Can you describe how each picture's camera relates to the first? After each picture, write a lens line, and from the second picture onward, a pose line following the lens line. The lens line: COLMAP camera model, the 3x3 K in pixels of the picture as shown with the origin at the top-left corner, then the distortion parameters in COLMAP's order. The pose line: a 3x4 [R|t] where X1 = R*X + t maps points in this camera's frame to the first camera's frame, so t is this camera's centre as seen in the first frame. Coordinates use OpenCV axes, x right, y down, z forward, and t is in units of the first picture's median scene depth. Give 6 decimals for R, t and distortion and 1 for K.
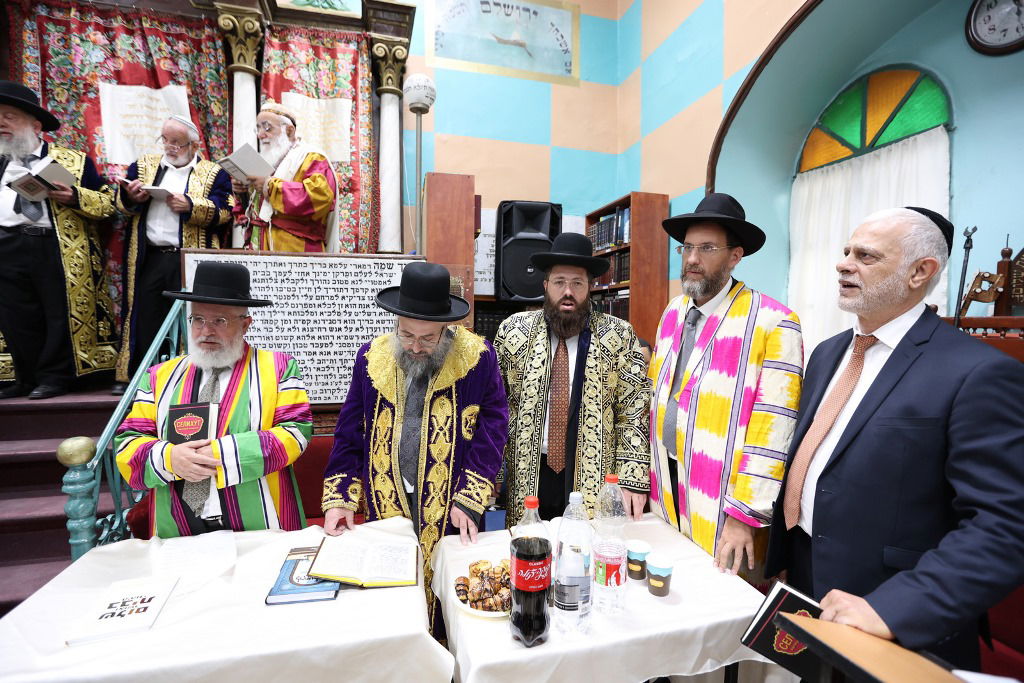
lens RADIAL K [[464.2, 0, 507.1], [0, 464.2, 345.2], [0, 0, 1]] dist [-0.048704, 0.015365]
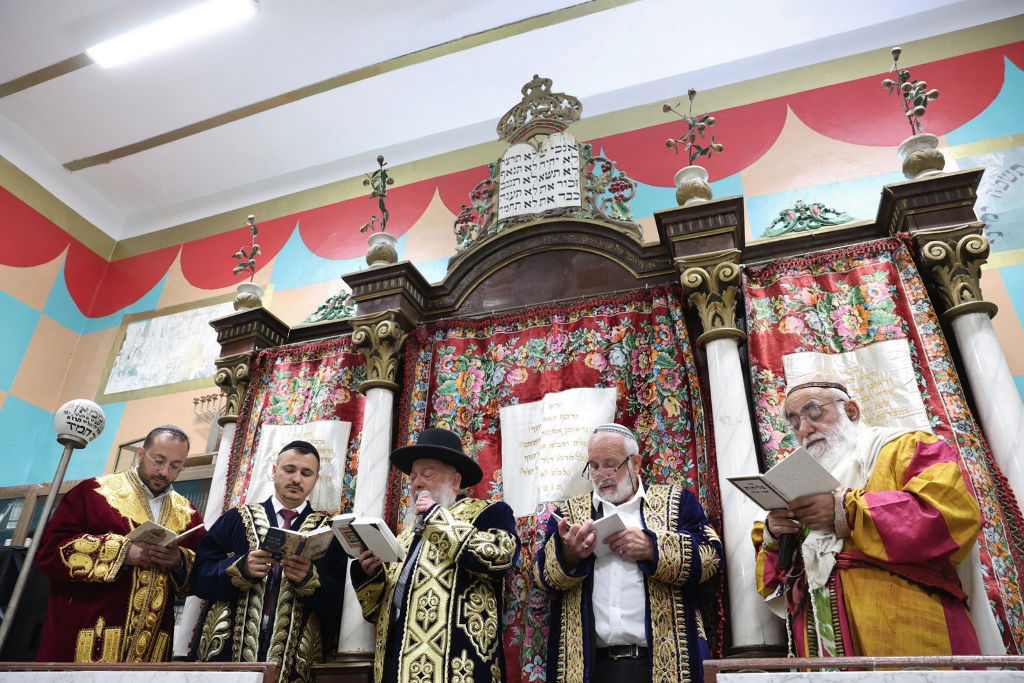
lens RADIAL K [[697.2, 0, 507.7], [0, 697.2, 351.3], [0, 0, 1]] dist [-0.107175, 0.074958]
pose [[0.825326, -0.261437, -0.500488, -0.340599], [-0.053961, 0.845783, -0.530791, -0.076767], [0.562072, 0.465083, 0.683939, 0.198552]]
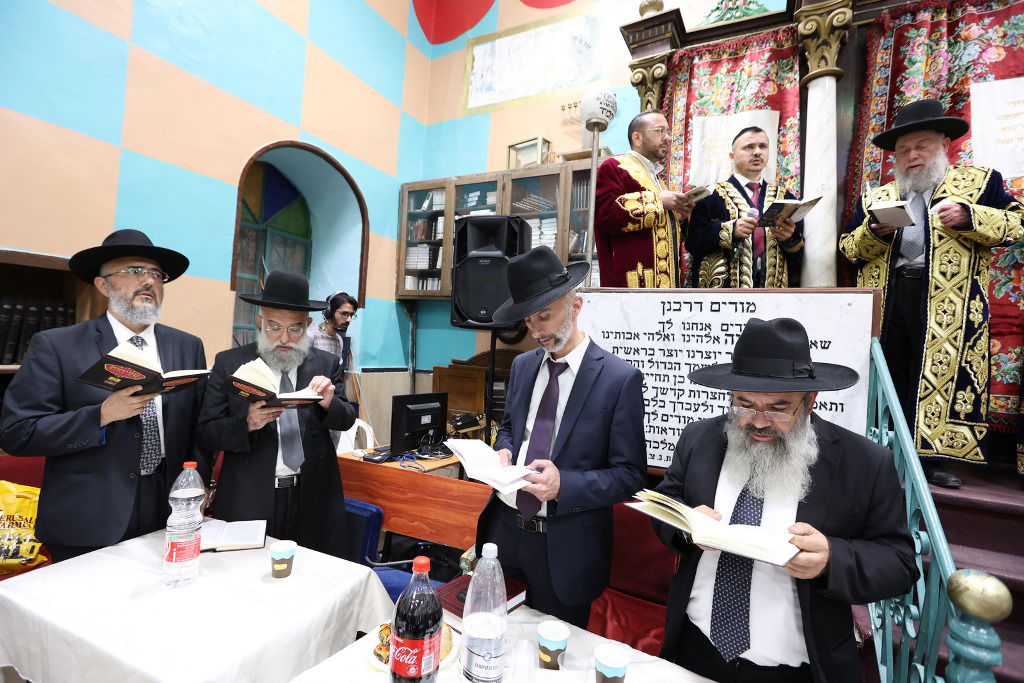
lens RADIAL K [[464.2, 0, 508.9], [0, 464.2, 346.0], [0, 0, 1]] dist [-0.048704, 0.015365]
pose [[0.739603, 0.041663, -0.671753, -0.889563], [-0.101184, 0.993622, -0.049777, -0.005671], [0.665395, 0.104786, 0.739101, -0.077279]]
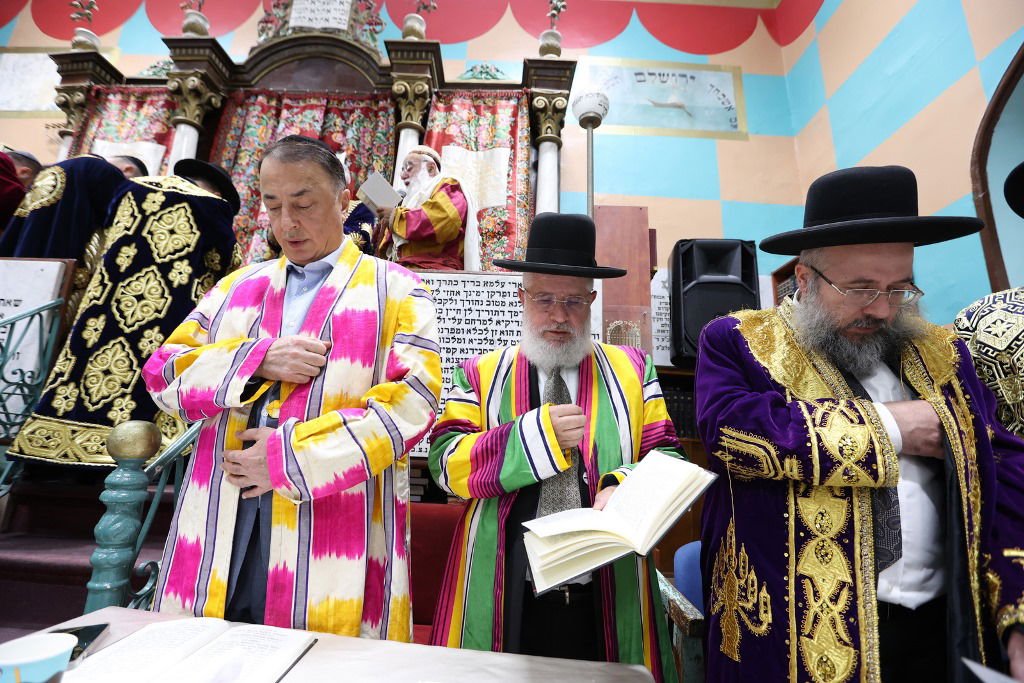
lens RADIAL K [[464.2, 0, 503.9], [0, 464.2, 336.3], [0, 0, 1]] dist [-0.048704, 0.015365]
pose [[0.964626, -0.023882, -0.262538, -0.111460], [-0.053874, 0.957012, -0.285002, 0.118526], [0.258058, 0.289065, 0.921872, 0.224209]]
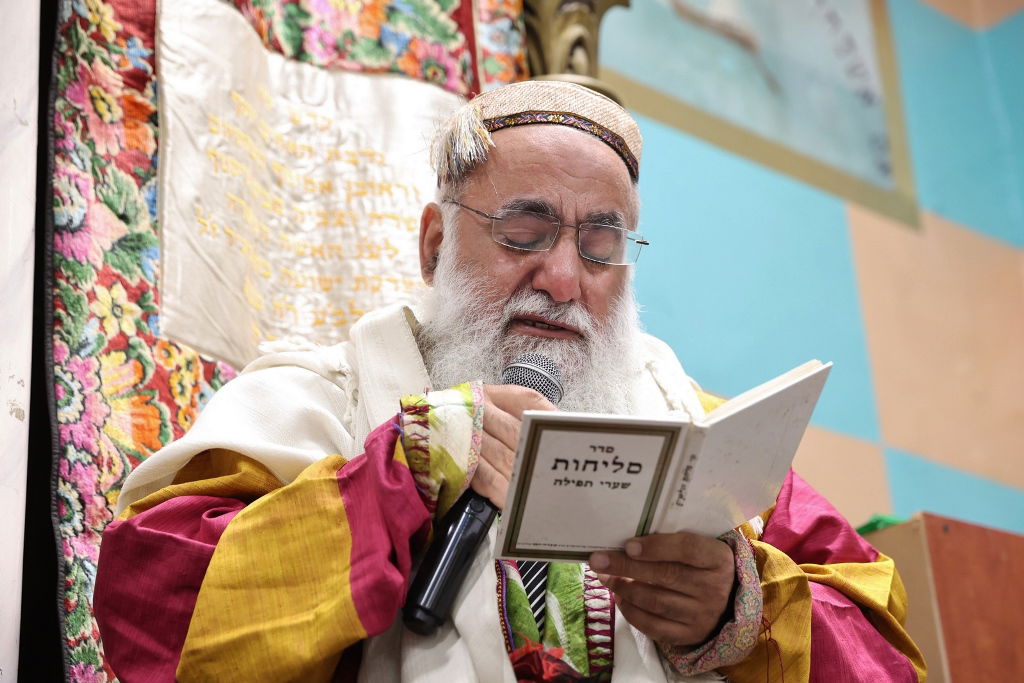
lens RADIAL K [[1883.4, 0, 510.6], [0, 1883.4, 344.0], [0, 0, 1]] dist [0.192760, 0.000000]
pose [[0.893213, 0.119760, 0.433390, -0.660166], [0.092459, 0.894356, -0.437697, -0.115101], [-0.440024, 0.431028, 0.787778, 0.440162]]
